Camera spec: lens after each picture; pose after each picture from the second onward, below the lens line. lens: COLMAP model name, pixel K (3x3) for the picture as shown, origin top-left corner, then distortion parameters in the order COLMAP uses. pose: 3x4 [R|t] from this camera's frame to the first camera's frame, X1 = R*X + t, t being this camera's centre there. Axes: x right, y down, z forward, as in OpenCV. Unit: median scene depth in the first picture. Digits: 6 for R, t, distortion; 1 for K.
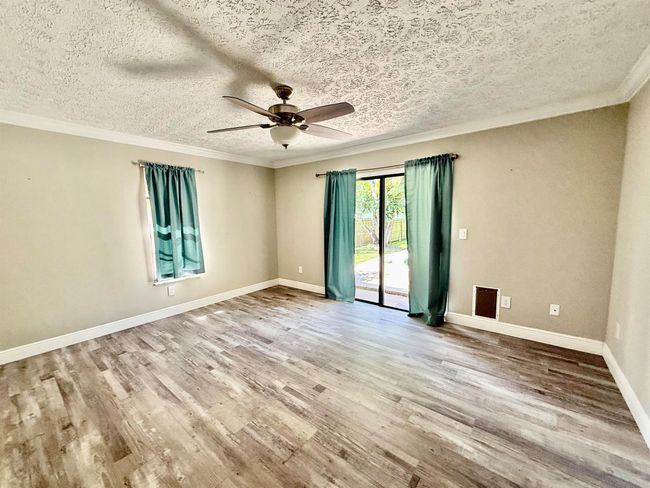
lens RADIAL K [[259.1, 0, 322.9], [0, 259.1, 243.2], [0, 0, 1]] dist [0.000163, -0.000282]
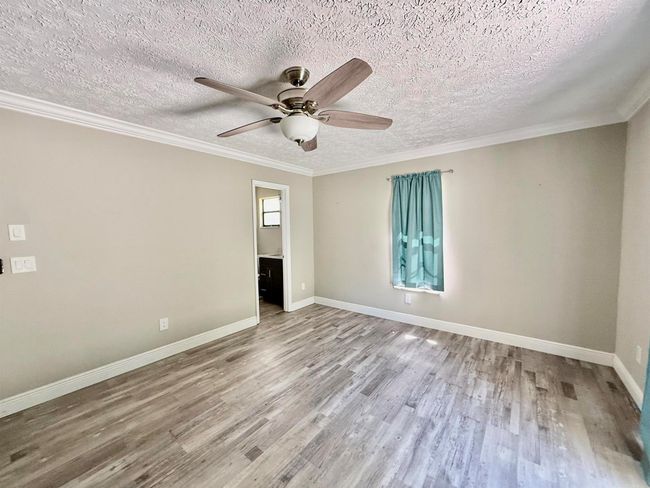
lens RADIAL K [[259.1, 0, 323.8], [0, 259.1, 242.2], [0, 0, 1]] dist [0.000163, -0.000282]
pose [[0.008930, 0.074212, -0.997203, 0.531490], [-0.088675, 0.993372, 0.073133, -0.103769], [0.996021, 0.087774, 0.015452, 0.850470]]
